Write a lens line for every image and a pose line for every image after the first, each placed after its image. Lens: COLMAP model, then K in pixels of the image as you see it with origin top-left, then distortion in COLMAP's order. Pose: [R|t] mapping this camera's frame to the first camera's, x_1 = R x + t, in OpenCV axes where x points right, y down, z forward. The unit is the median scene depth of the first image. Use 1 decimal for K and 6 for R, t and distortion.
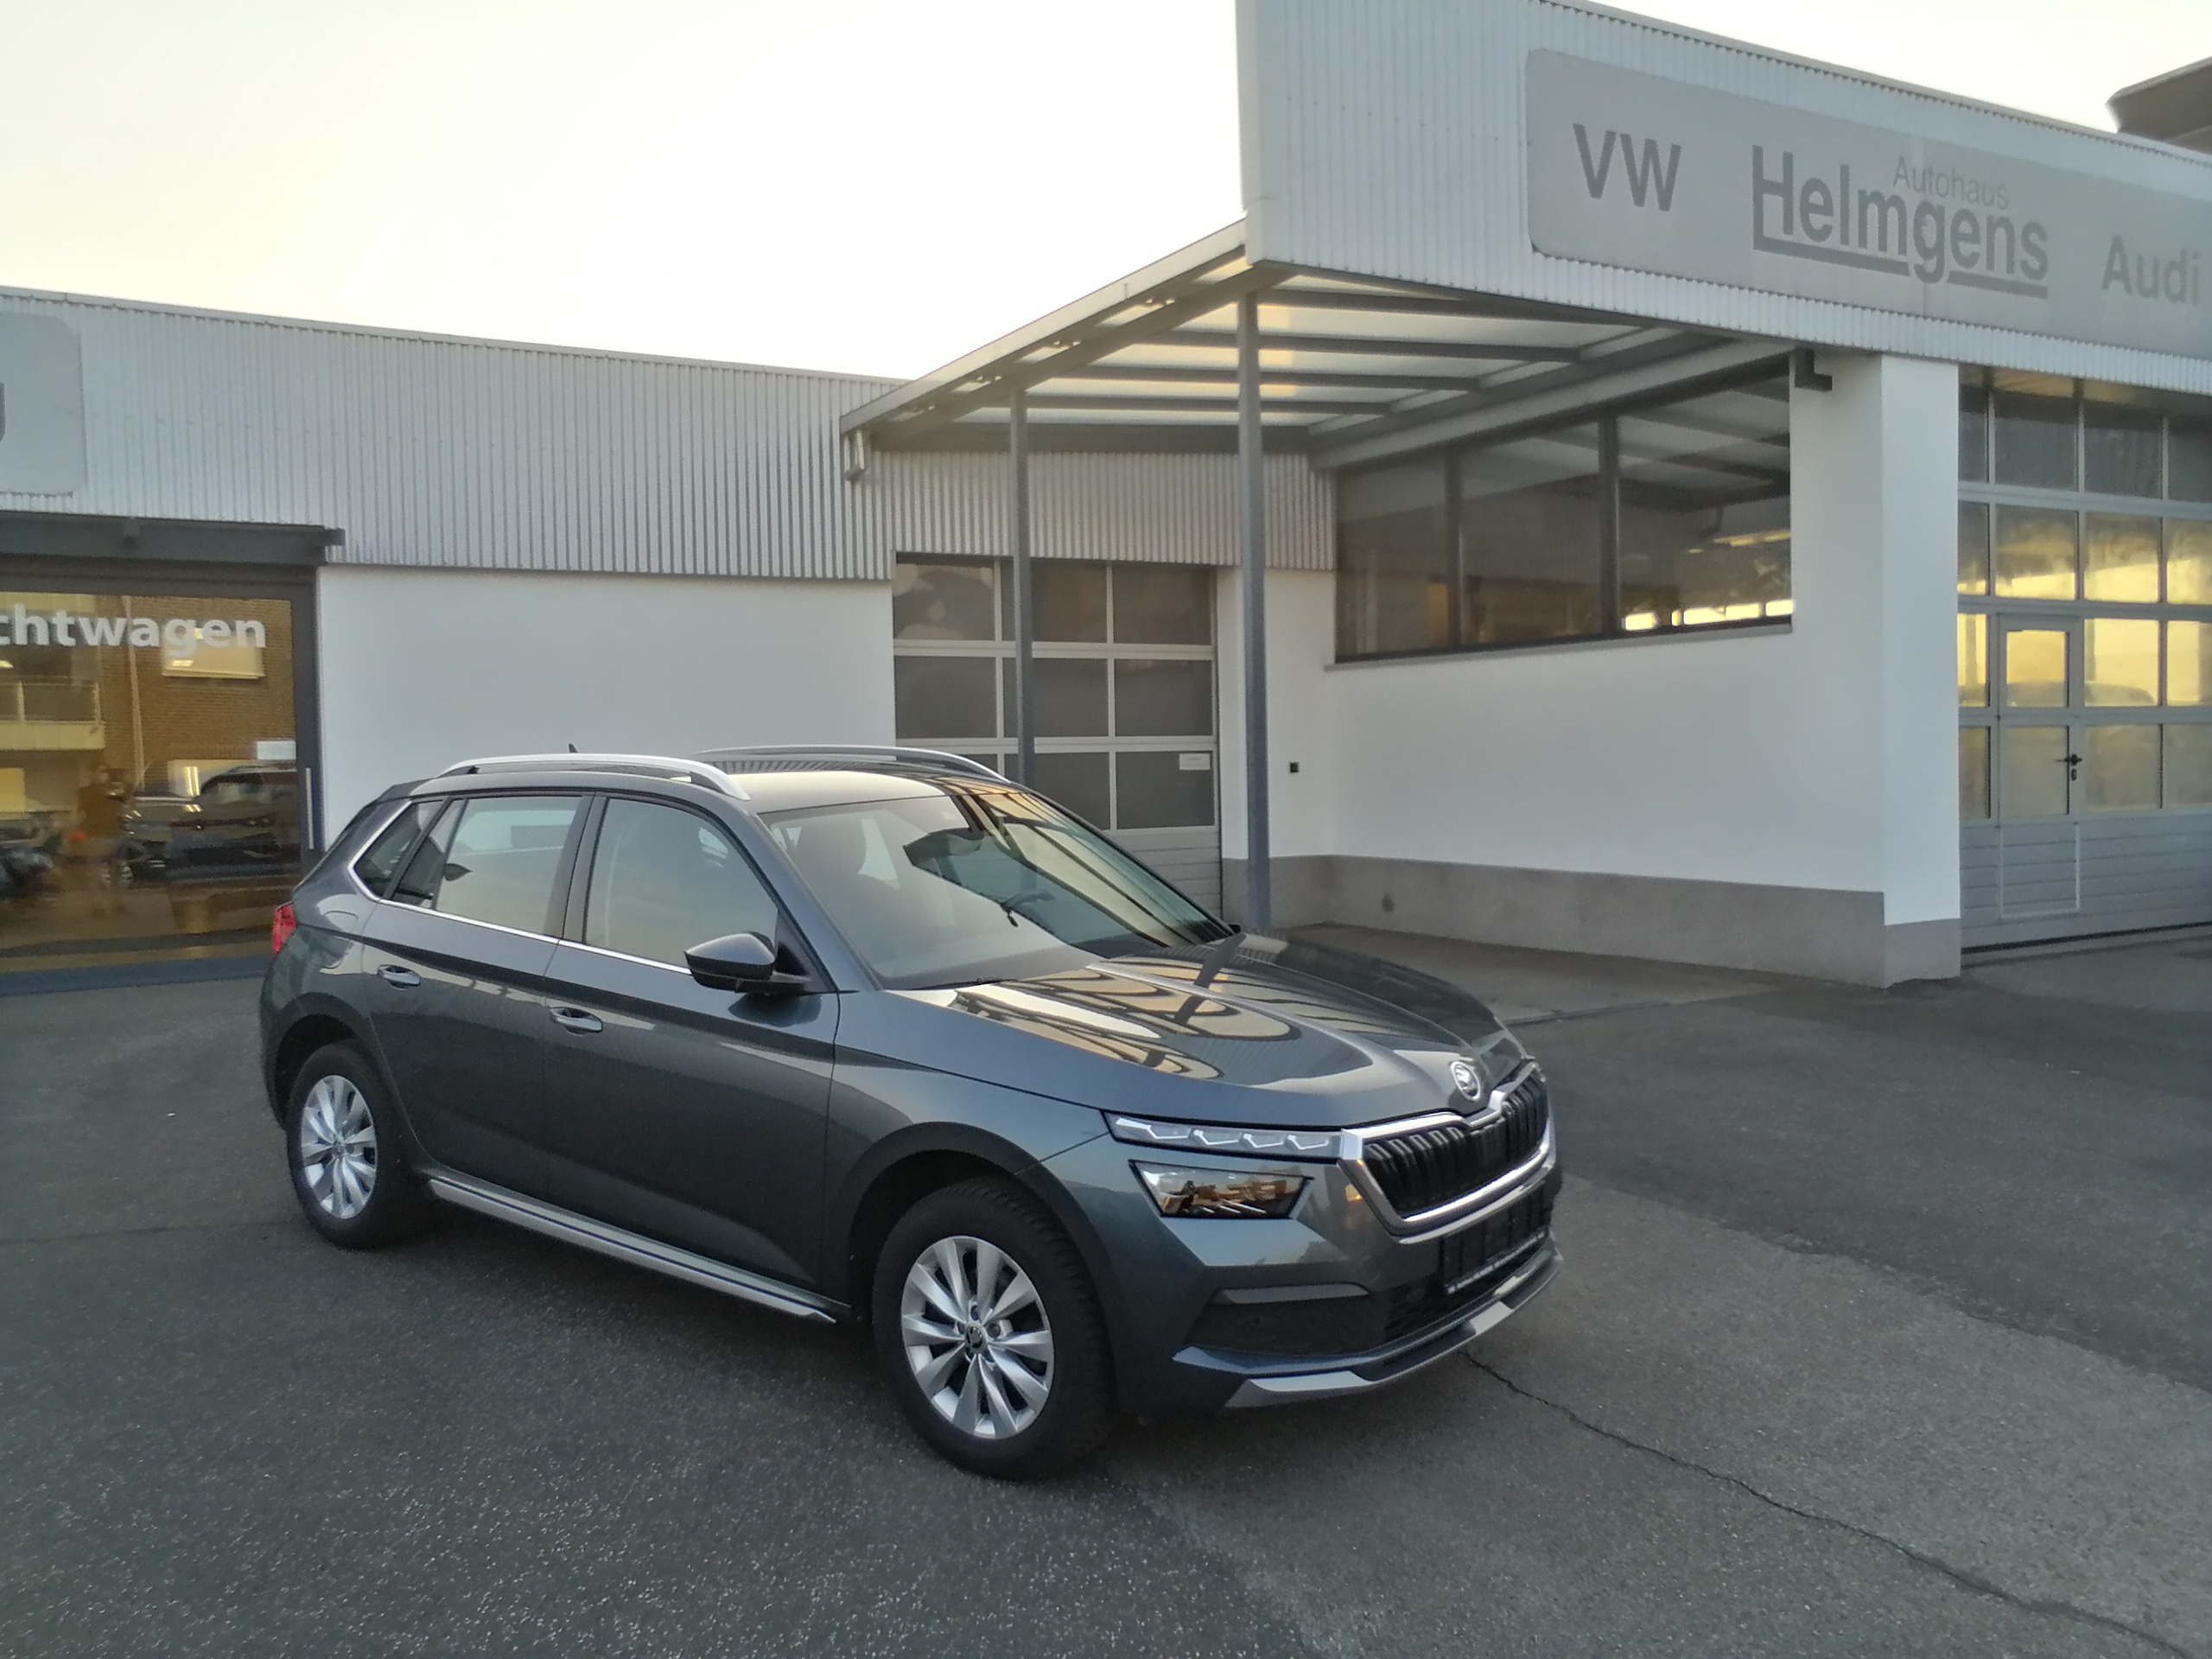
lens RADIAL K [[1727.8, 0, 1148.7], [0, 1727.8, 838.5], [0, 0, 1]] dist [-0.010048, 0.071986]
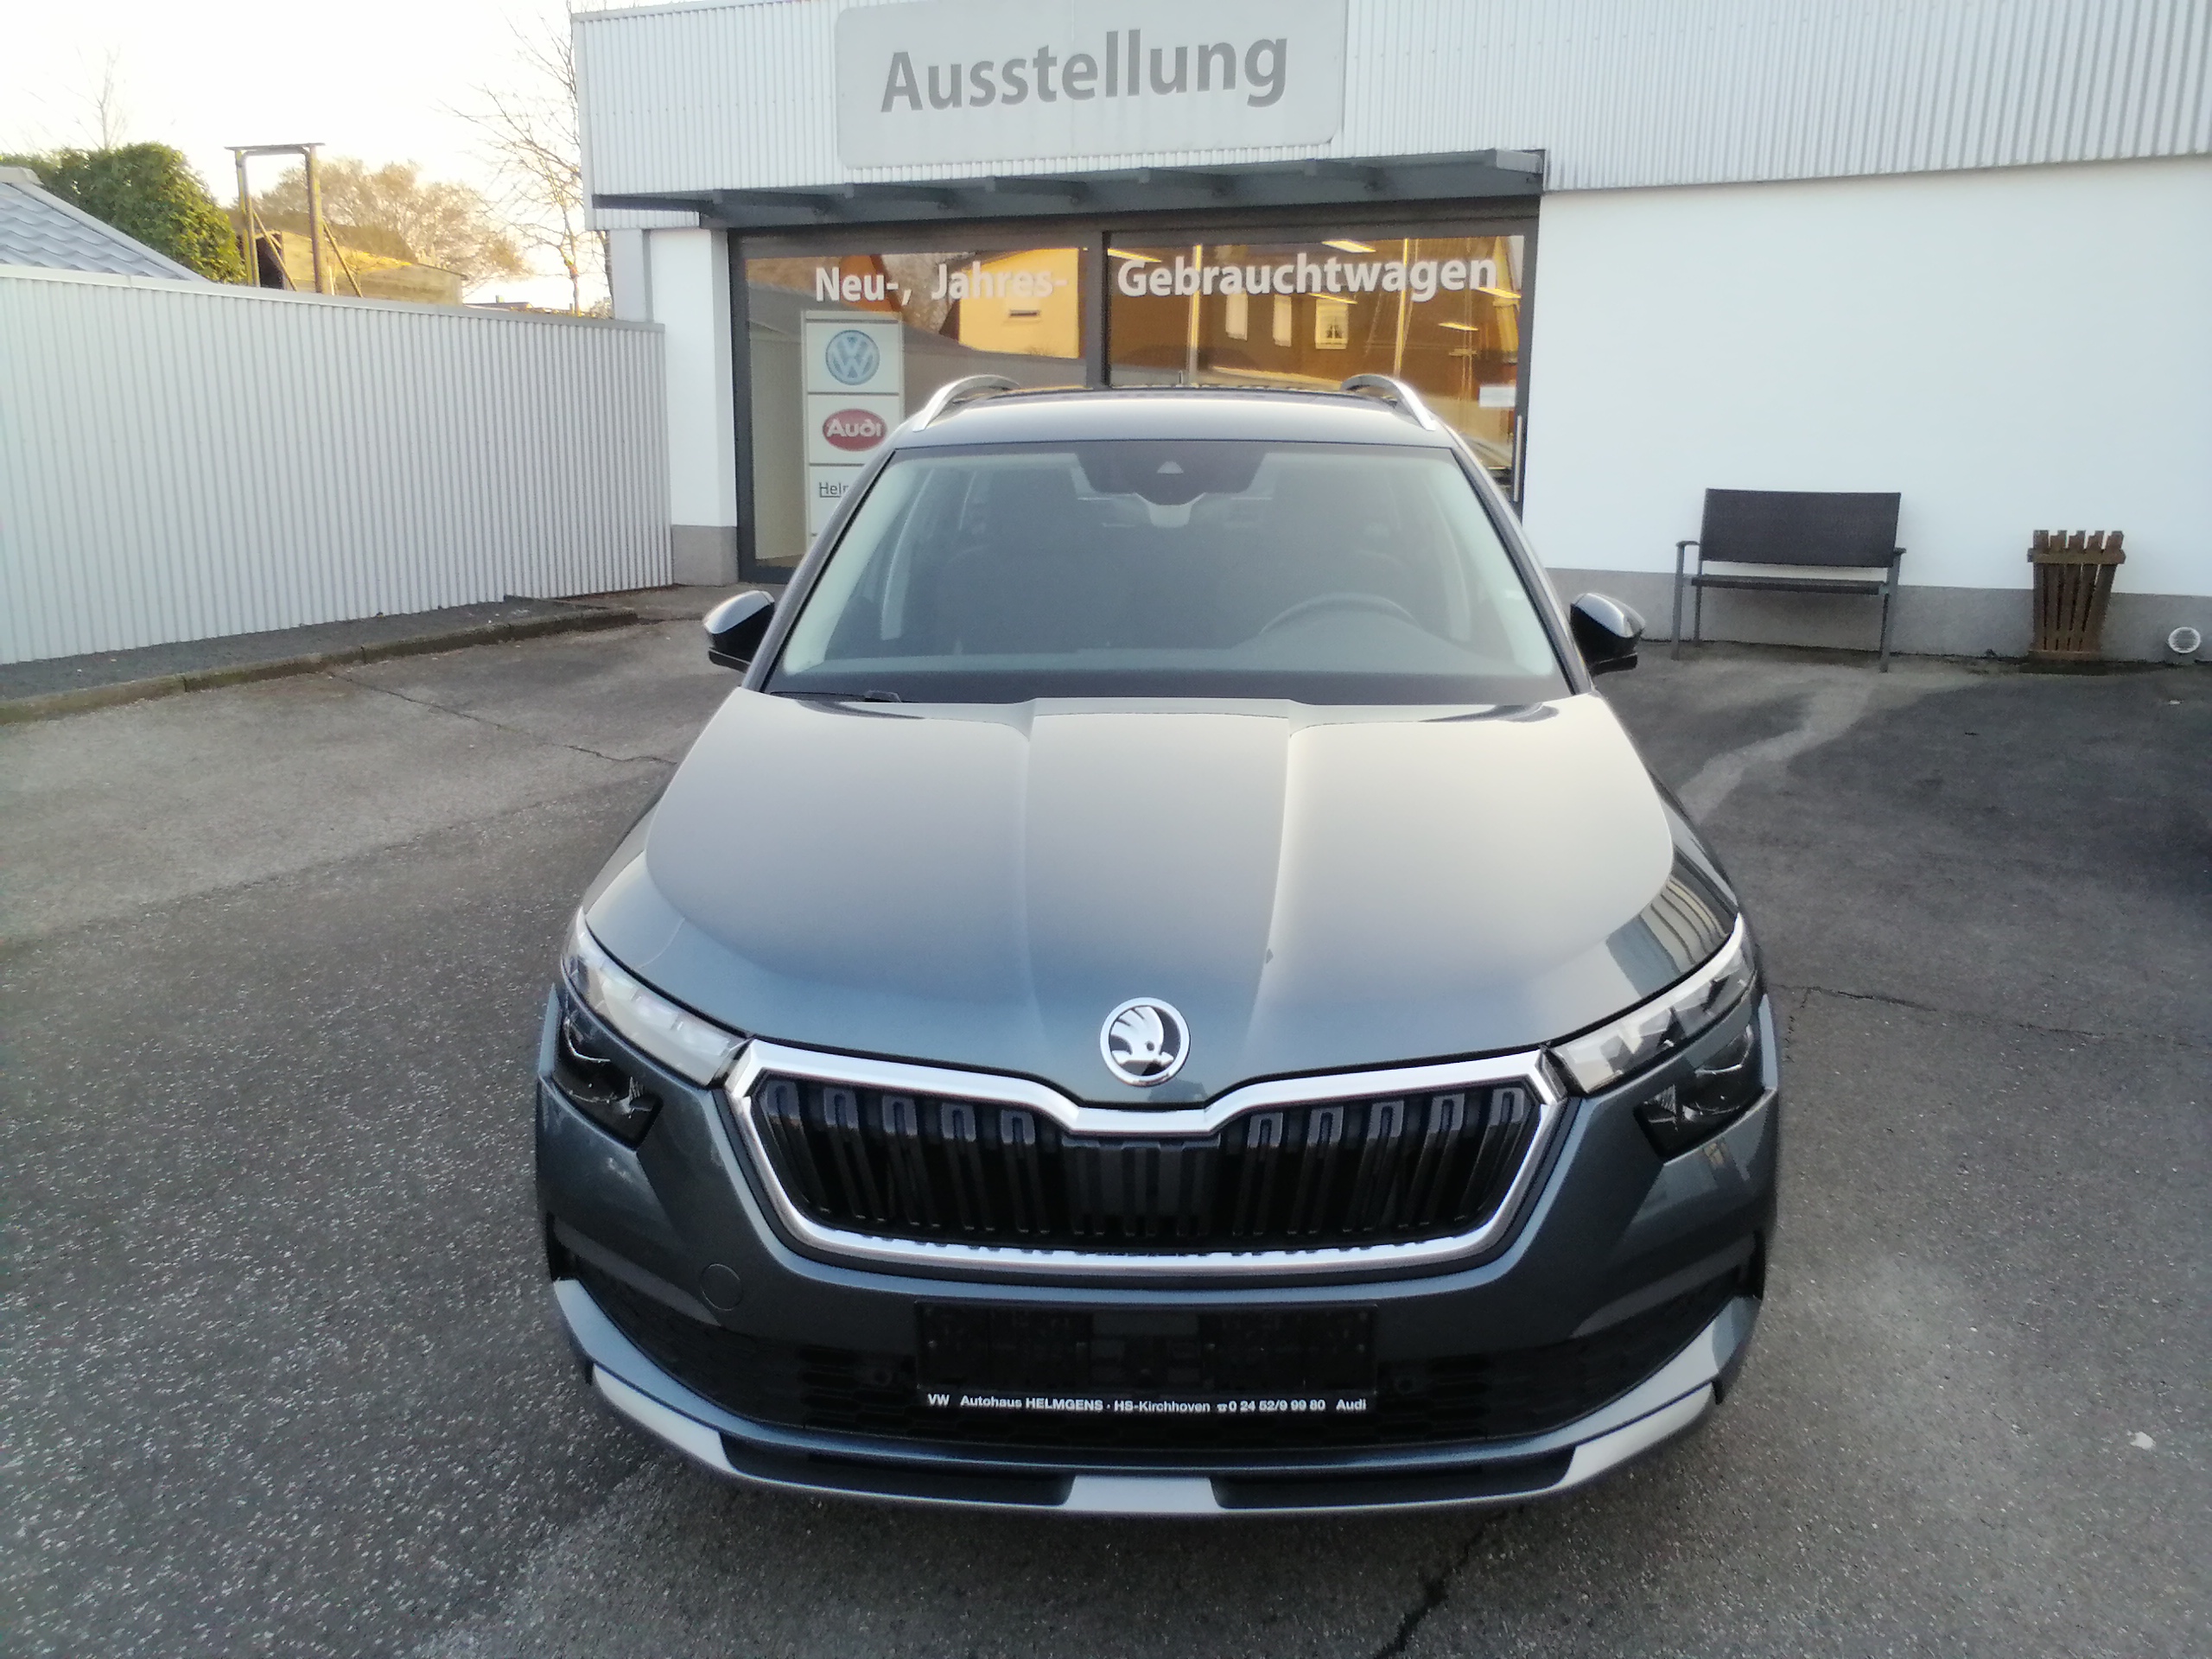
lens RADIAL K [[1727.8, 0, 1107.2], [0, 1727.8, 820.3], [0, 0, 1]] dist [-0.010048, 0.071986]
pose [[0.576511, 0.210122, -0.789610, 0.198318], [-0.067963, 0.975352, 0.209929, -0.008131], [0.814258, -0.067362, 0.576581, 0.255931]]
